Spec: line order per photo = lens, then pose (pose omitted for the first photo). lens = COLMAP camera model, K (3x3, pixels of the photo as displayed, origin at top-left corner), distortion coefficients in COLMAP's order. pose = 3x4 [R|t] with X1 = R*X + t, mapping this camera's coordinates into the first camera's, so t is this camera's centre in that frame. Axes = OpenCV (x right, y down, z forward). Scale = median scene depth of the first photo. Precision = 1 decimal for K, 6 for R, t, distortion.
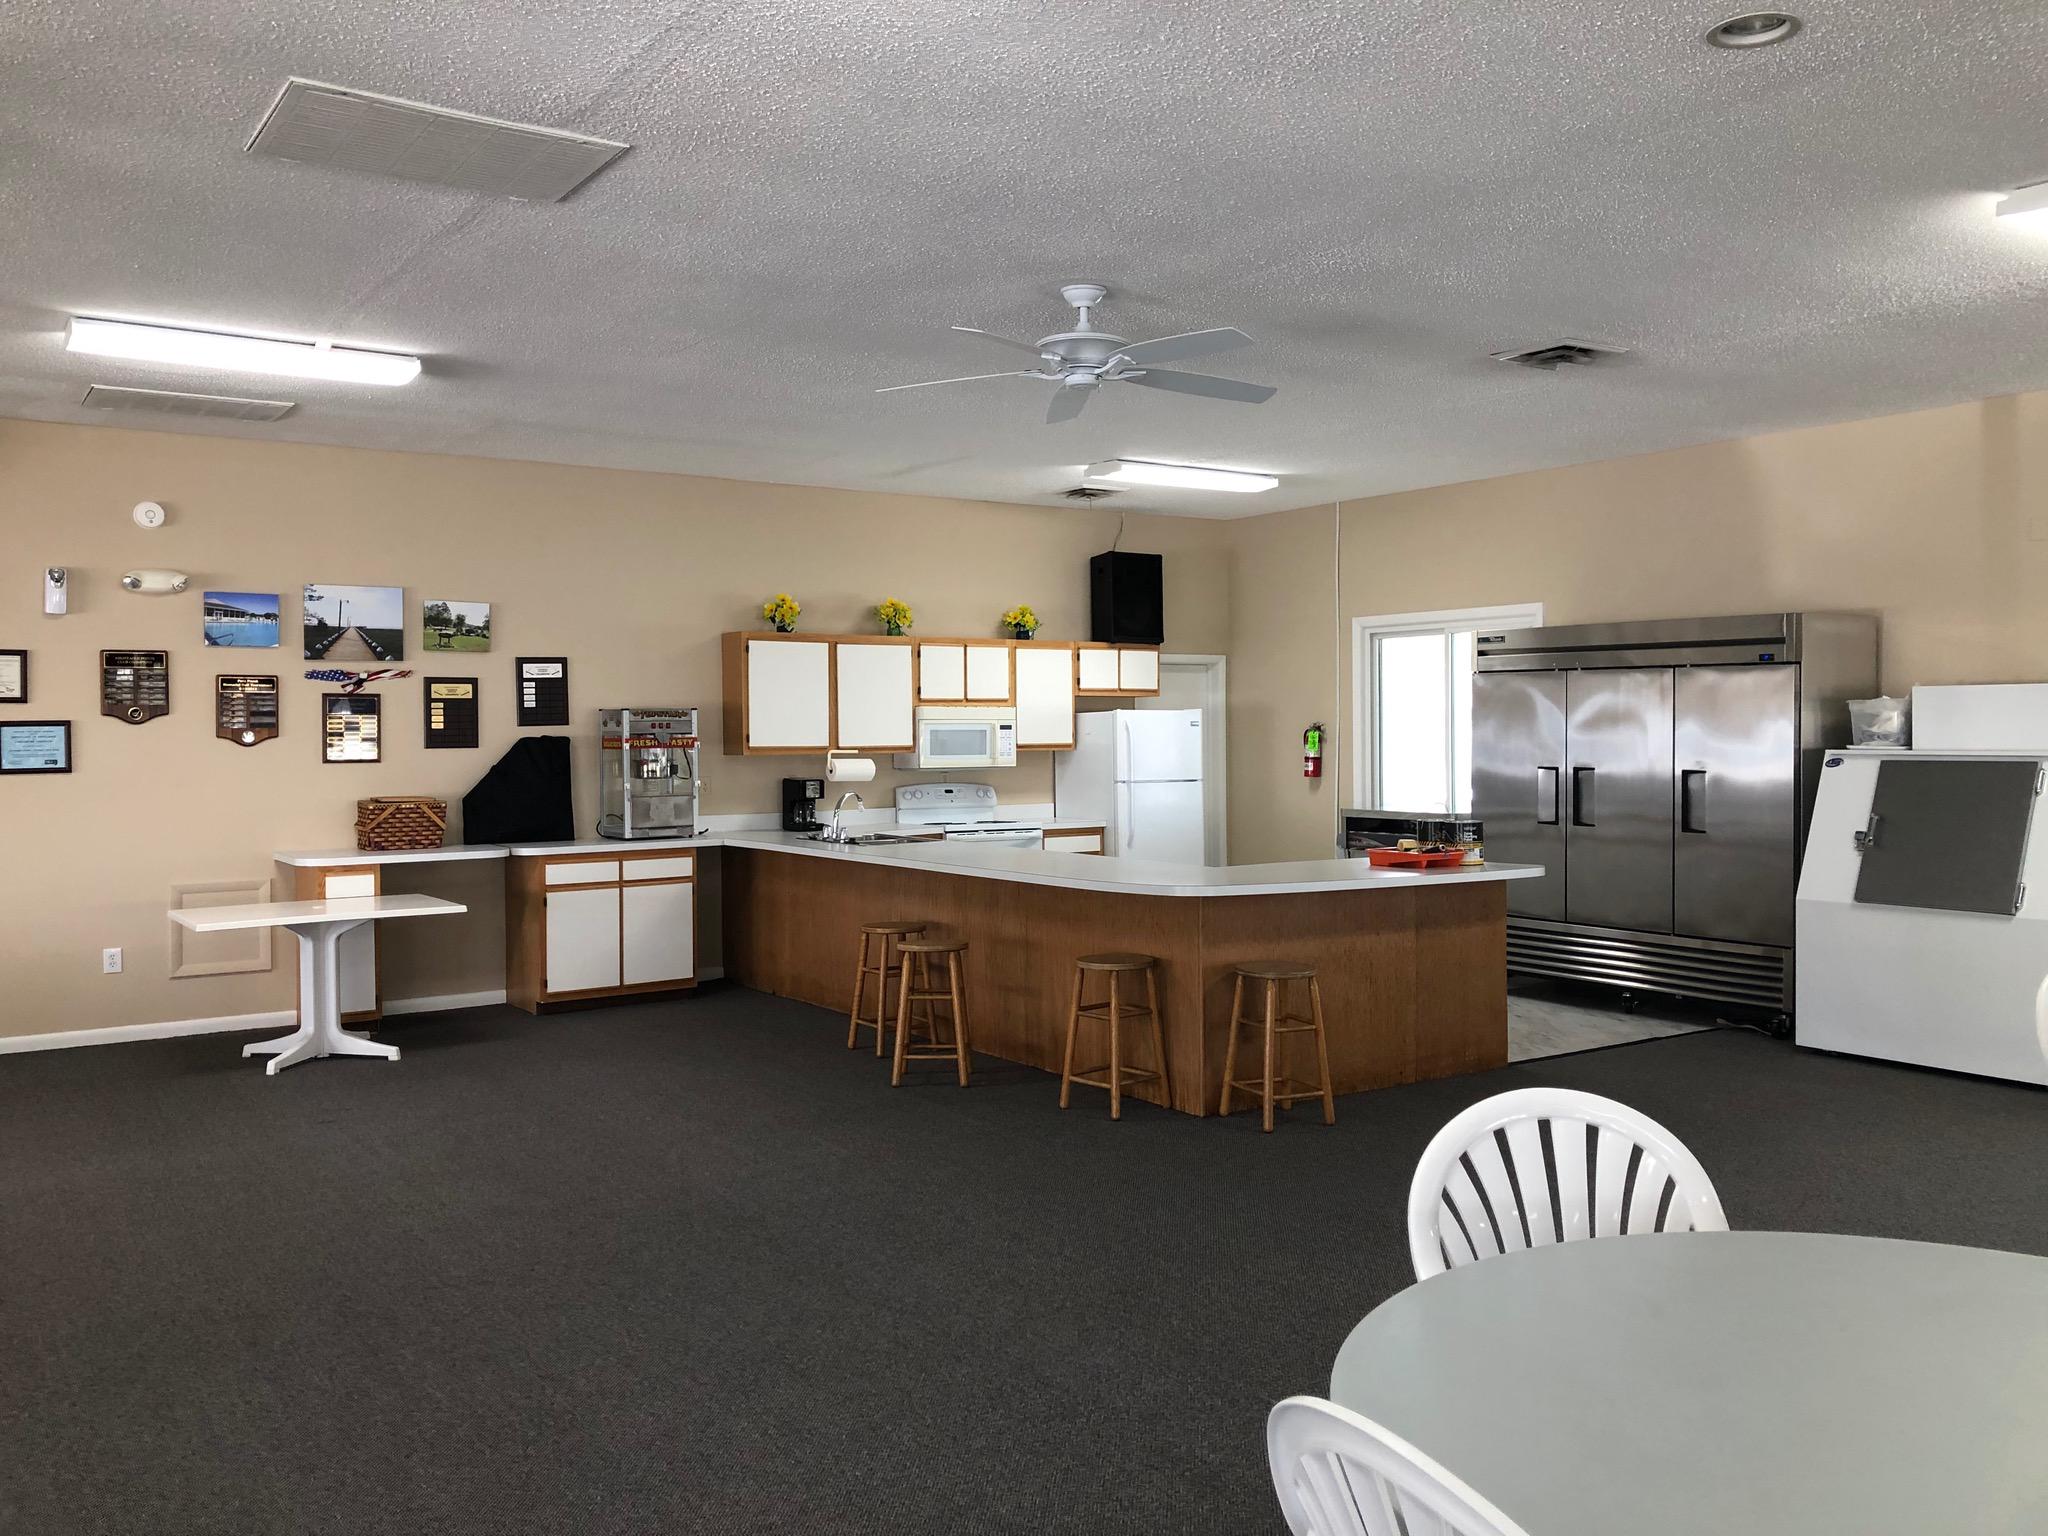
lens RADIAL K [[1696.5, 0, 1024.0], [0, 1696.5, 768.0], [0, 0, 1]] dist [0.062400, -0.127834]
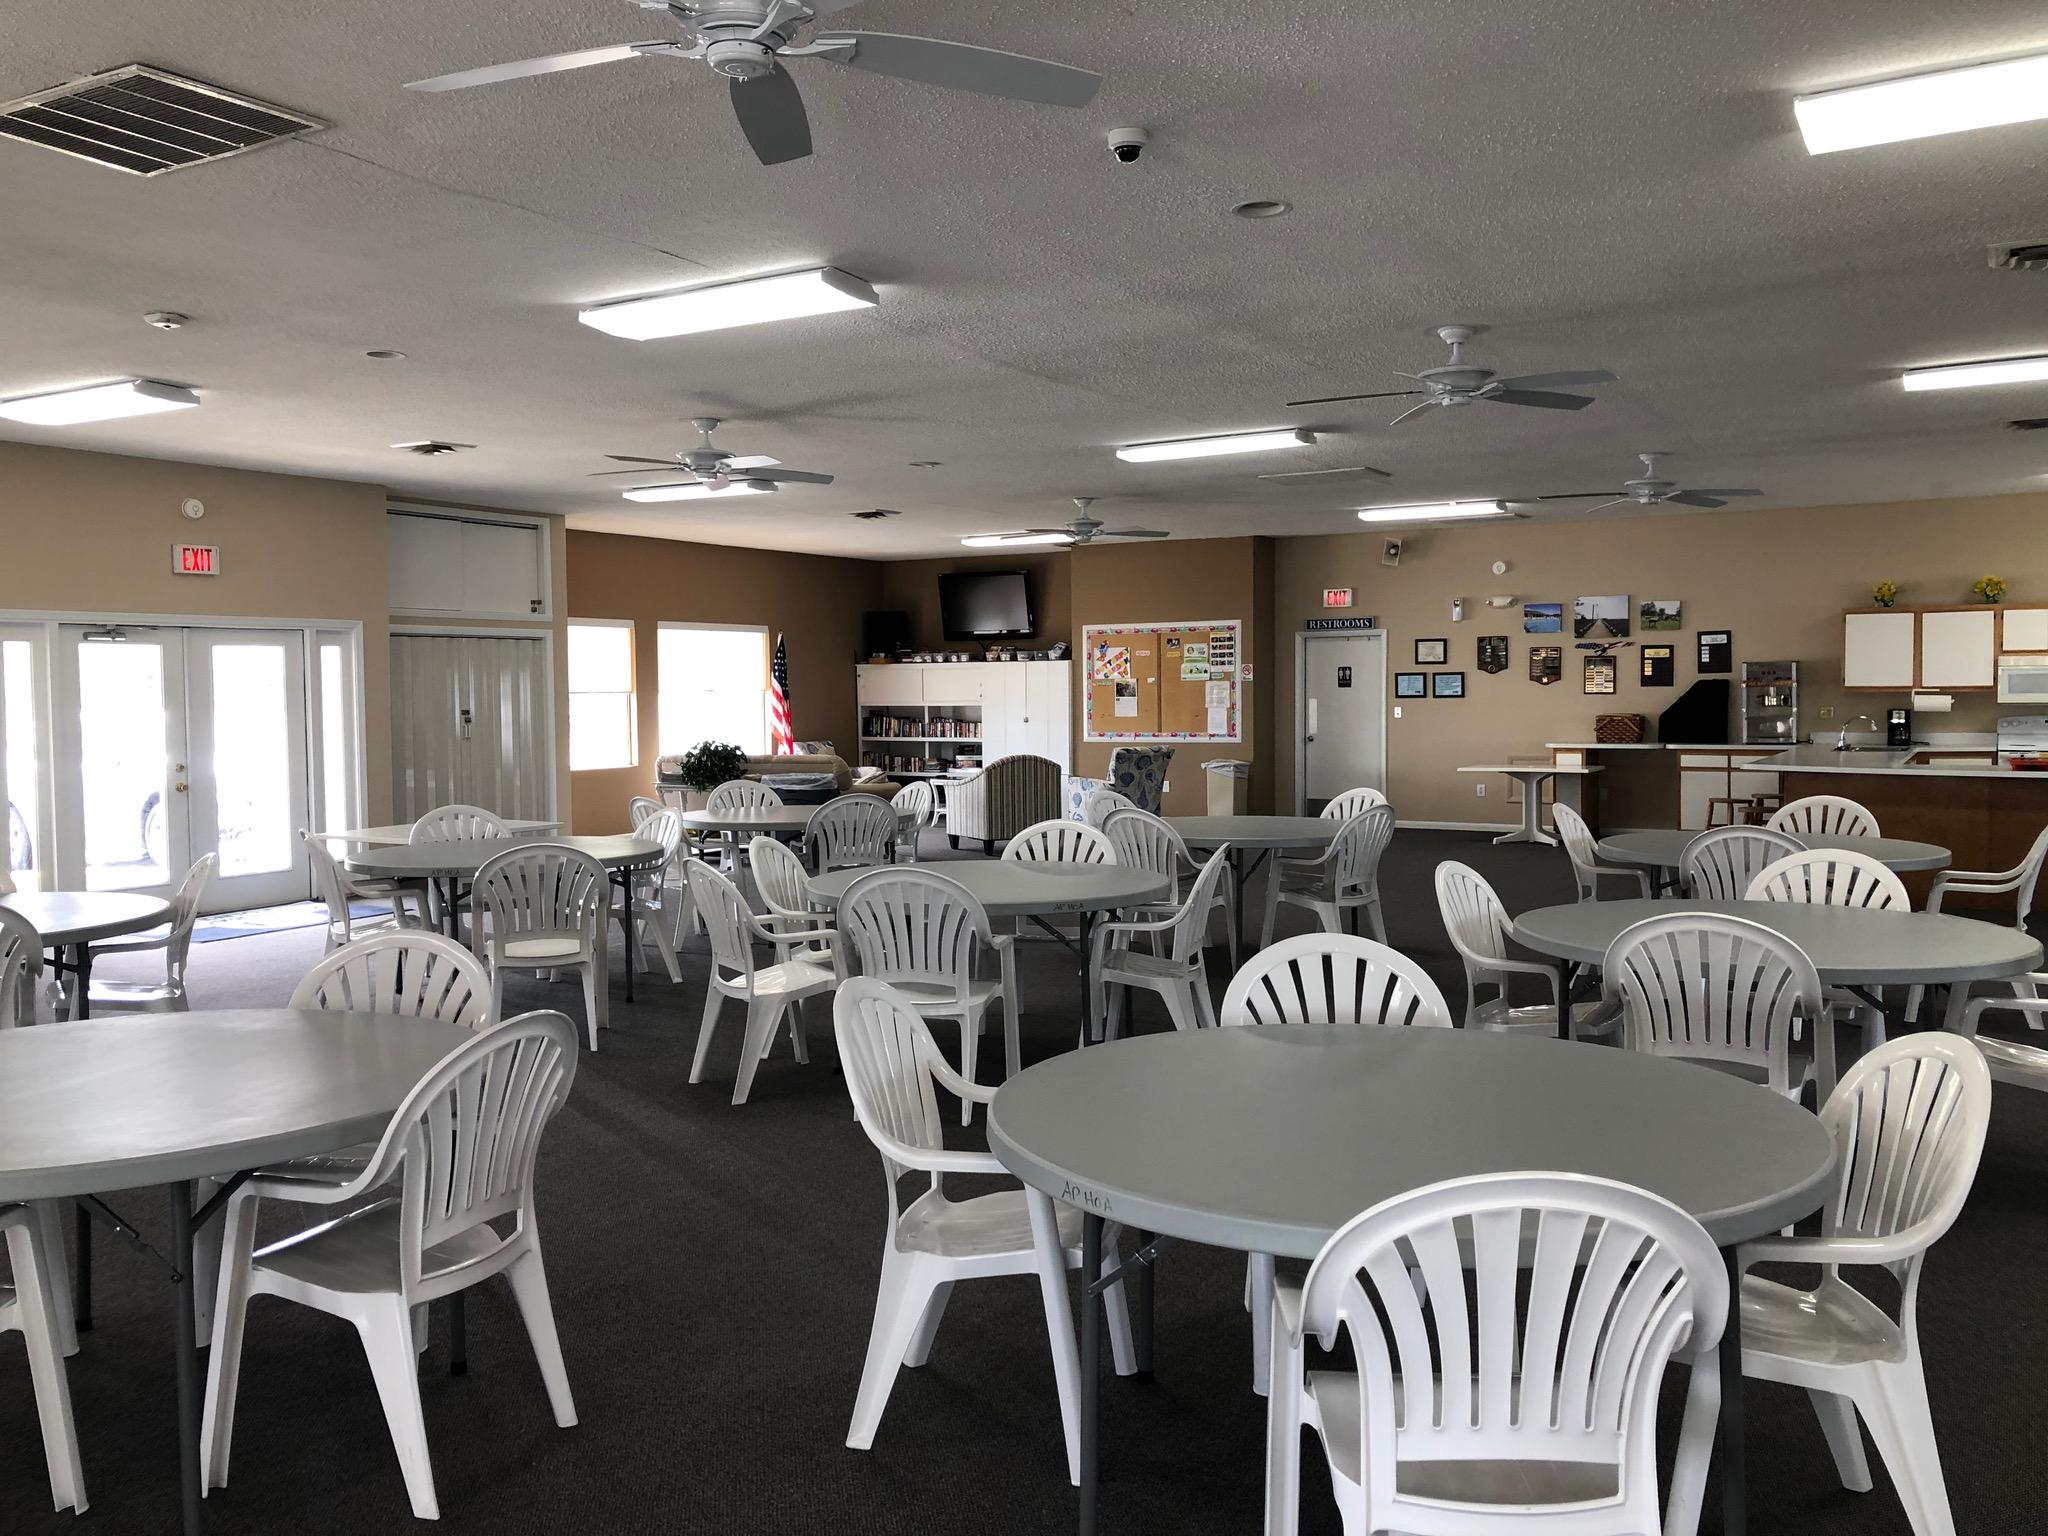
lens RADIAL K [[1696.5, 0, 1024.0], [0, 1696.5, 768.0], [0, 0, 1]] dist [0.062400, -0.127834]
pose [[0.415416, 0.045437, -0.908496, 0.973563], [-0.016910, 0.998965, 0.042230, 0.008792], [0.909474, -0.002181, 0.415754, -0.297794]]
